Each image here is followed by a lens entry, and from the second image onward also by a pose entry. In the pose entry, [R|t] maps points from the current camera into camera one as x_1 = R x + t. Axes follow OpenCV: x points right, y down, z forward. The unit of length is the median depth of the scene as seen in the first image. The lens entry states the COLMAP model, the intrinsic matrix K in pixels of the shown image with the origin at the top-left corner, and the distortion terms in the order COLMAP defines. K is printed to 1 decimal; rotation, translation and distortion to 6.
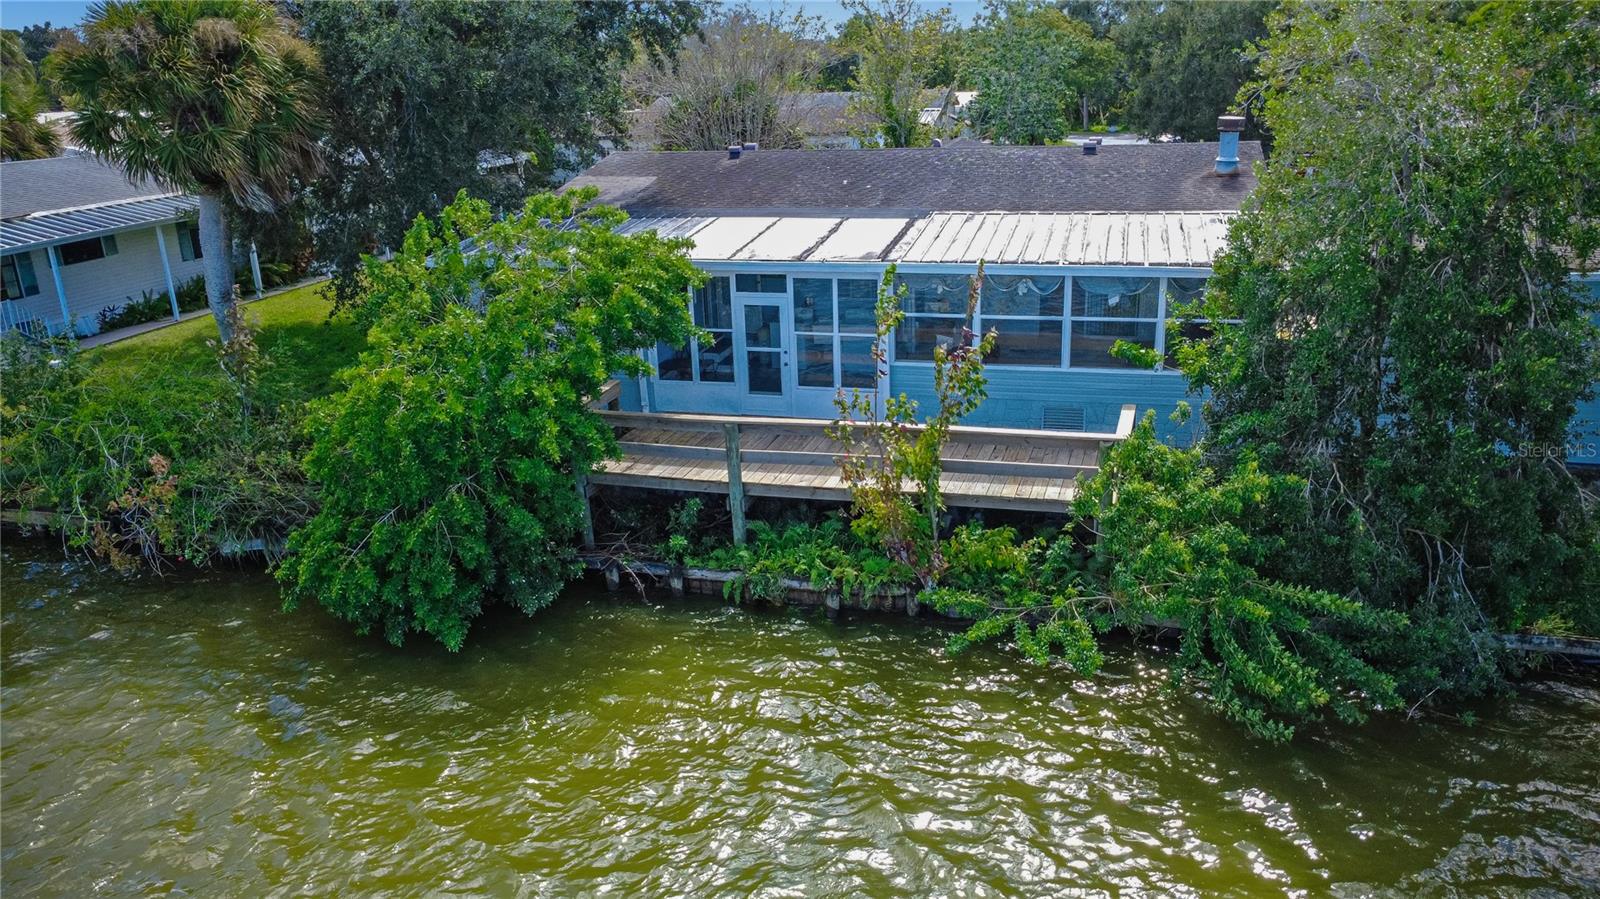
lens RADIAL K [[1159.4, 0, 800.0], [0, 1159.4, 449.5], [0, 0, 1]] dist [0.003882, -0.002174]
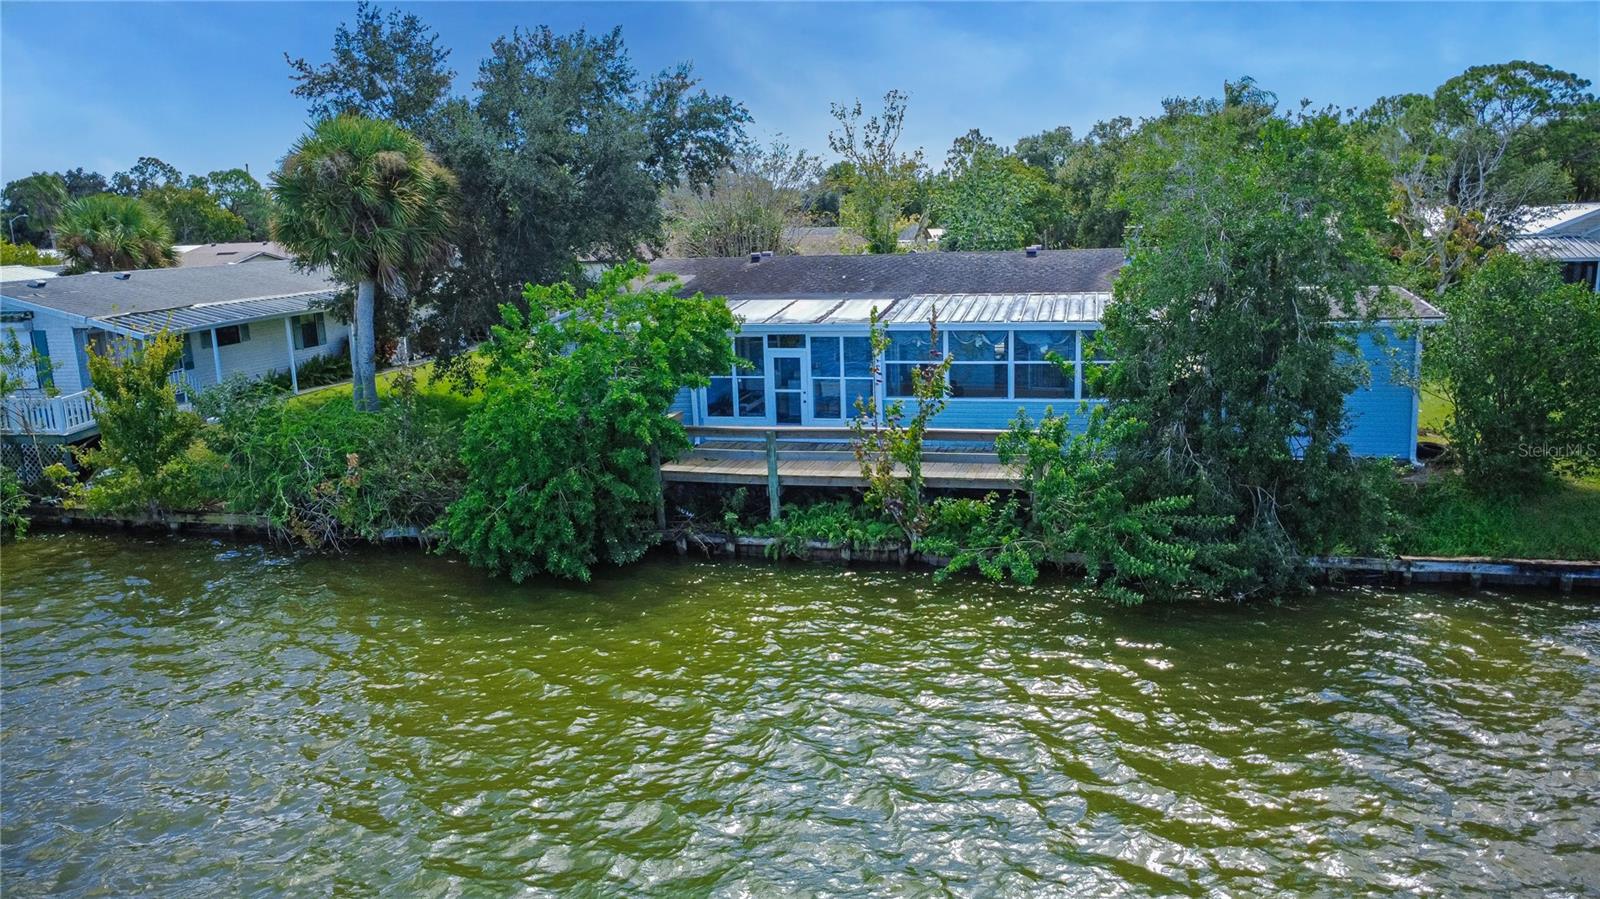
lens RADIAL K [[1159.4, 0, 800.0], [0, 1159.4, 449.5], [0, 0, 1]] dist [0.003882, -0.002174]
pose [[0.999805, -0.001265, 0.019709, -0.047213], [0.003603, 0.992882, -0.119046, 0.151289], [-0.019418, 0.119094, 0.992693, -0.346058]]
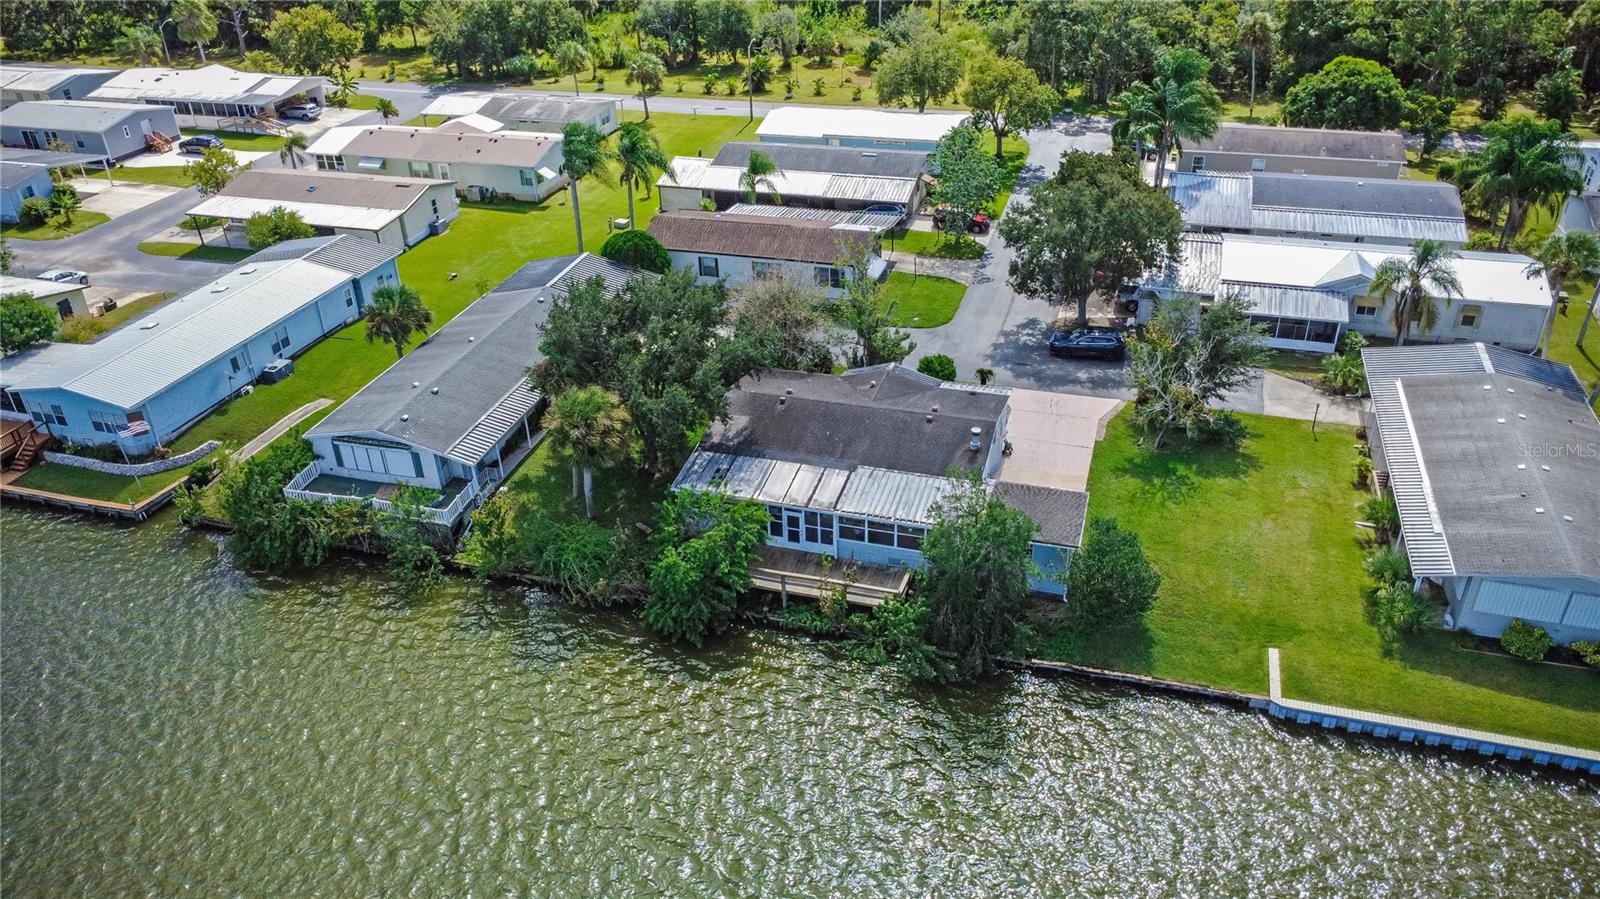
lens RADIAL K [[1159.4, 0, 800.0], [0, 1159.4, 449.5], [0, 0, 1]] dist [0.003882, -0.002174]
pose [[0.999513, 0.020274, -0.023721, 0.051043], [-0.014793, 0.977189, 0.211857, -0.940237], [0.027475, -0.211403, 0.977013, -1.847955]]
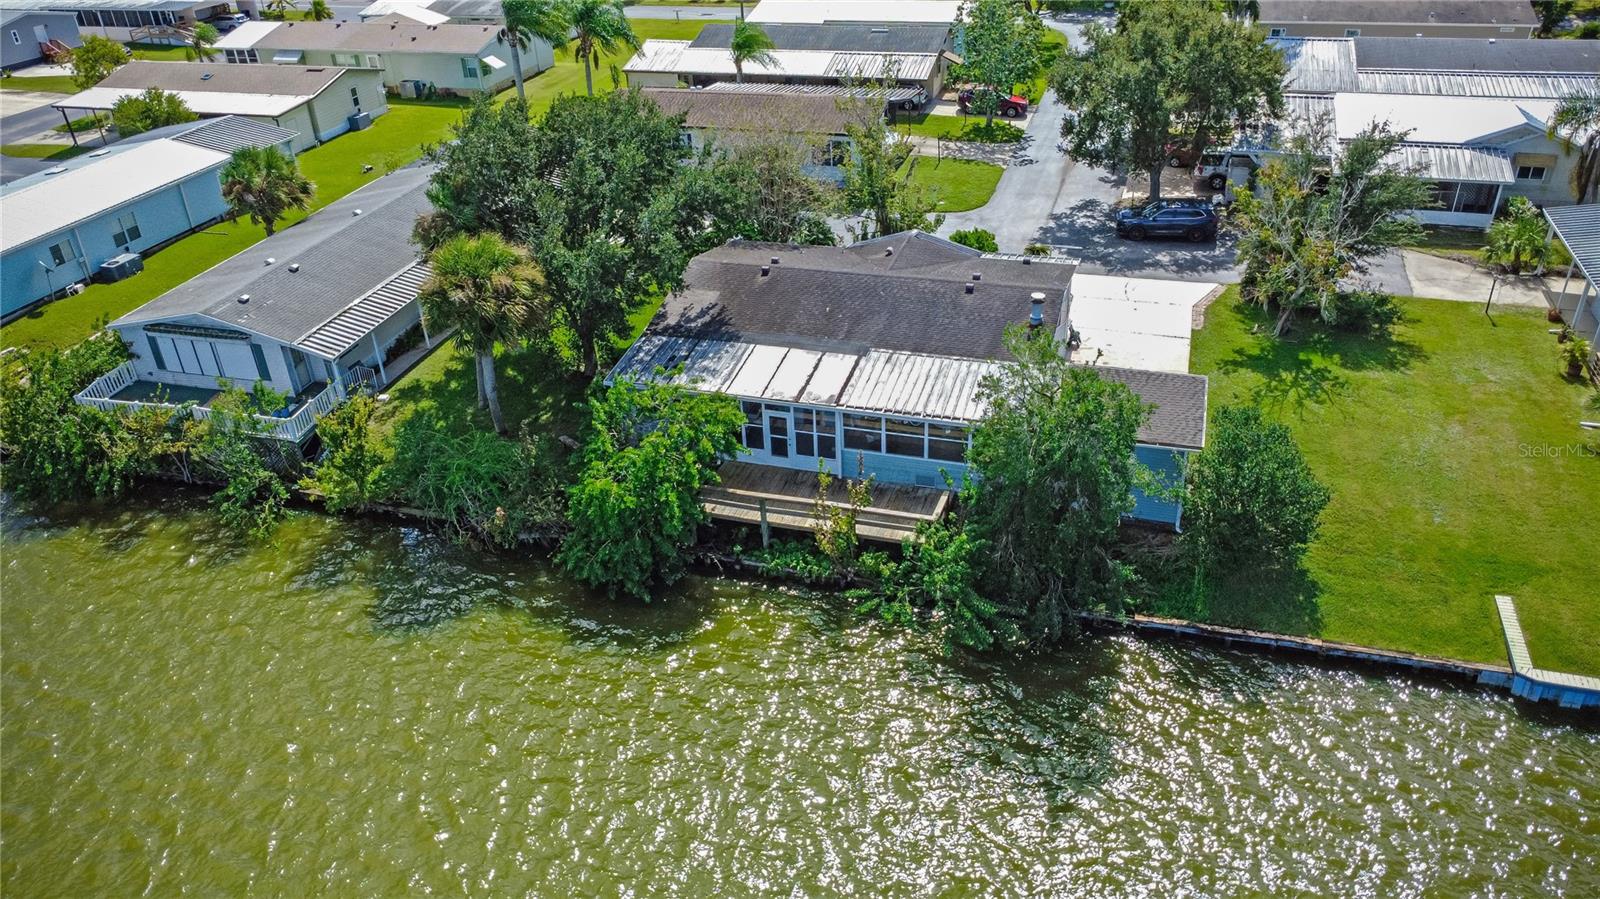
lens RADIAL K [[1159.4, 0, 800.0], [0, 1159.4, 449.5], [0, 0, 1]] dist [0.003882, -0.002174]
pose [[0.999415, 0.011099, -0.032340, 0.073842], [-0.003875, 0.976520, 0.215390, -0.526720], [0.033972, -0.215138, 0.975993, -0.996501]]
